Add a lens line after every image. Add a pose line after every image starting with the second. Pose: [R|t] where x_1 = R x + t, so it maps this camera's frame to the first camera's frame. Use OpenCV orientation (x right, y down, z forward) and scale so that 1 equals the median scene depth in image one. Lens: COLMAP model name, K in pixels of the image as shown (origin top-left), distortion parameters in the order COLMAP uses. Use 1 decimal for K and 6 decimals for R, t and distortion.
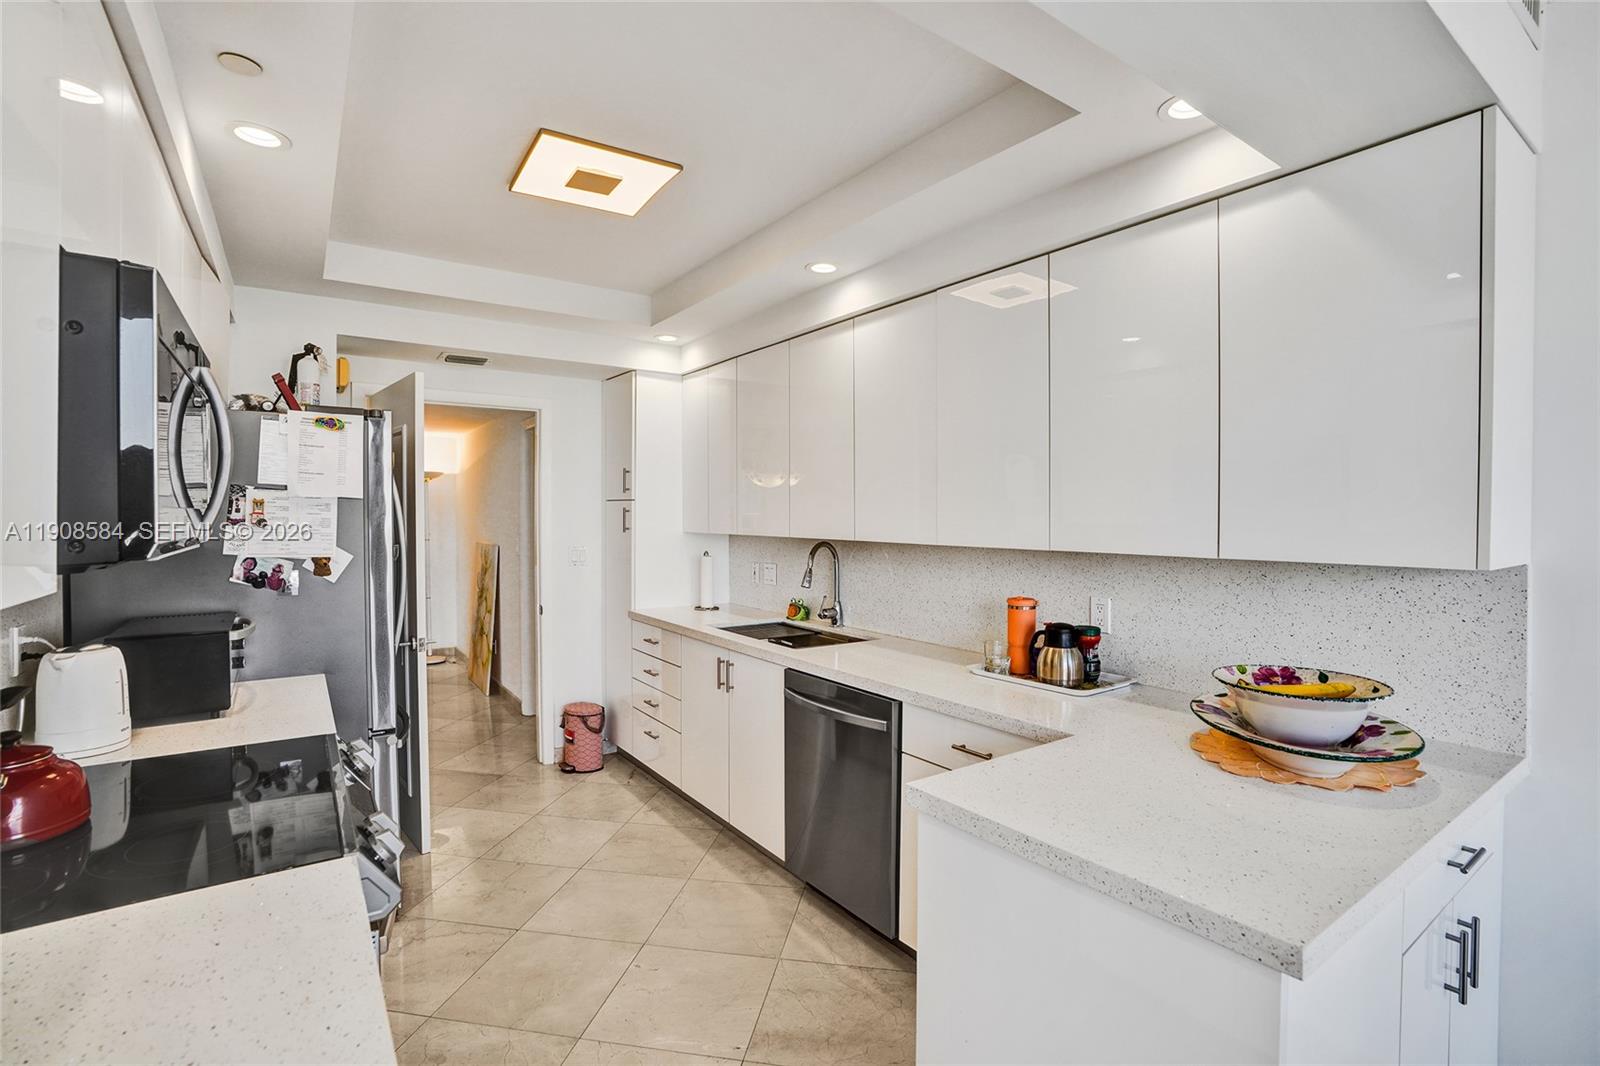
lens RADIAL K [[741.0, 0, 801.7], [0, 741.0, 522.5], [0, 0, 1]] dist [-0.069777, 0.027938]
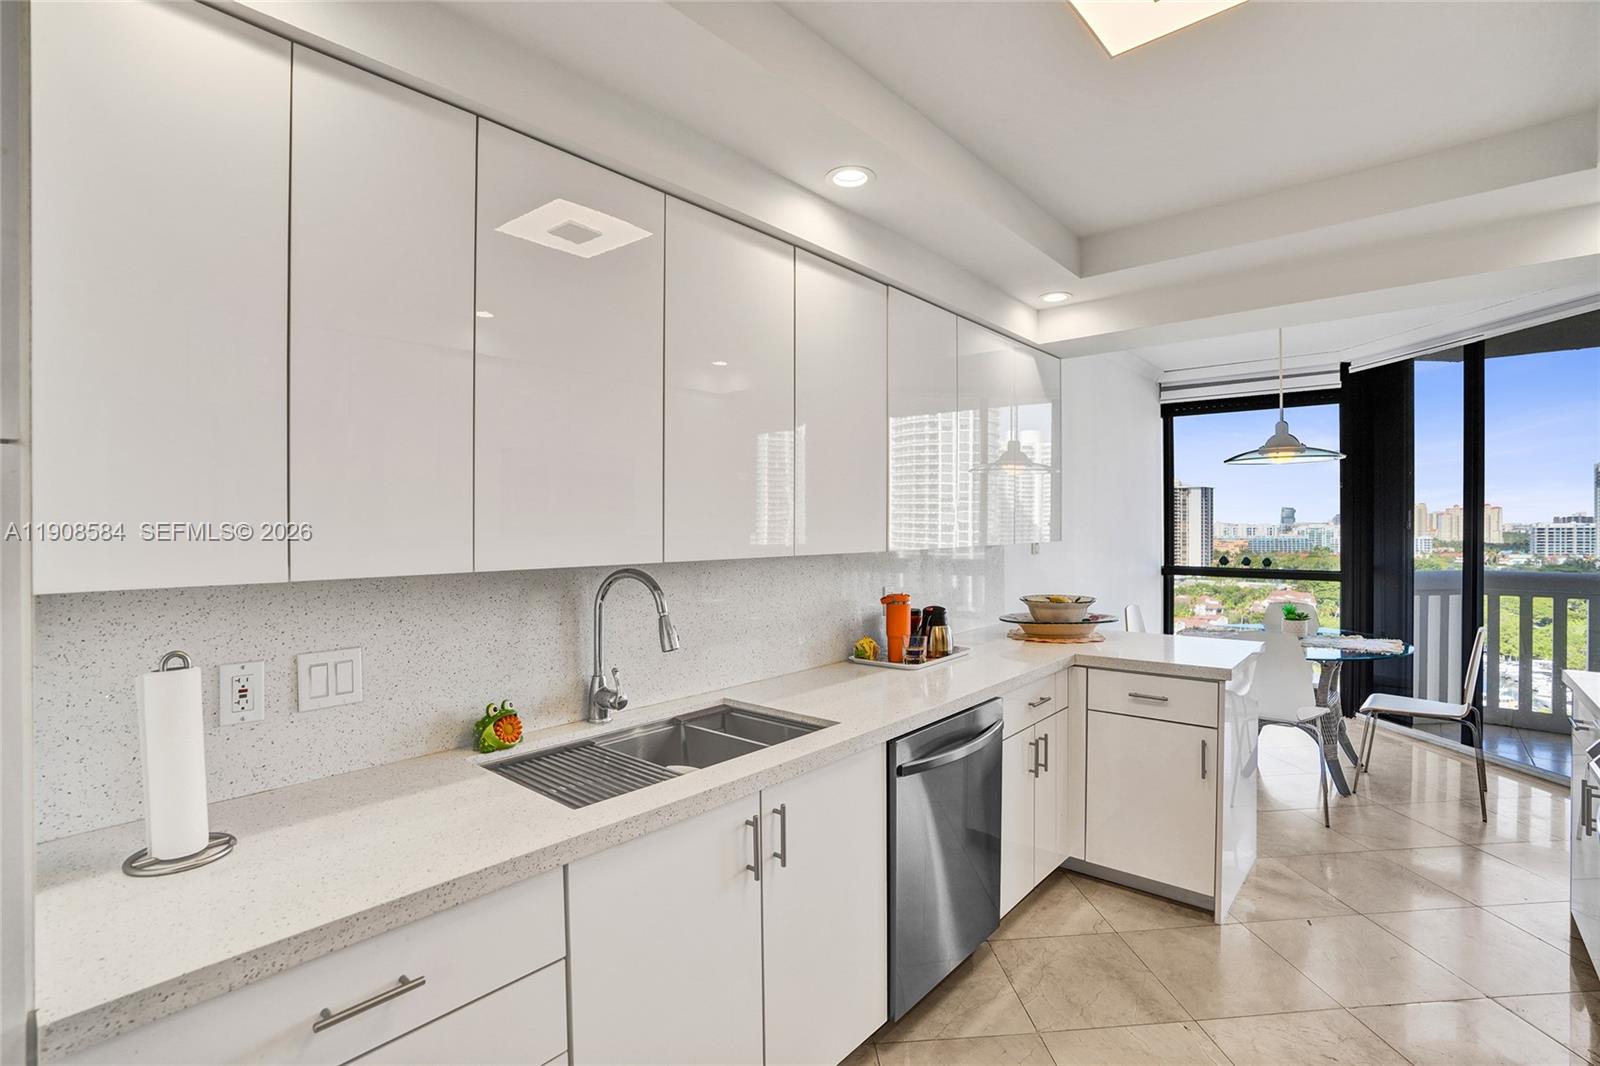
lens RADIAL K [[741.0, 0, 809.2], [0, 741.0, 529.9], [0, 0, 1]] dist [-0.069777, 0.027938]
pose [[-0.244151, -0.003936, 0.969729, -0.647862], [0.022096, 0.999710, 0.009621, -0.006485], [-0.969486, 0.023776, -0.243993, 1.198957]]
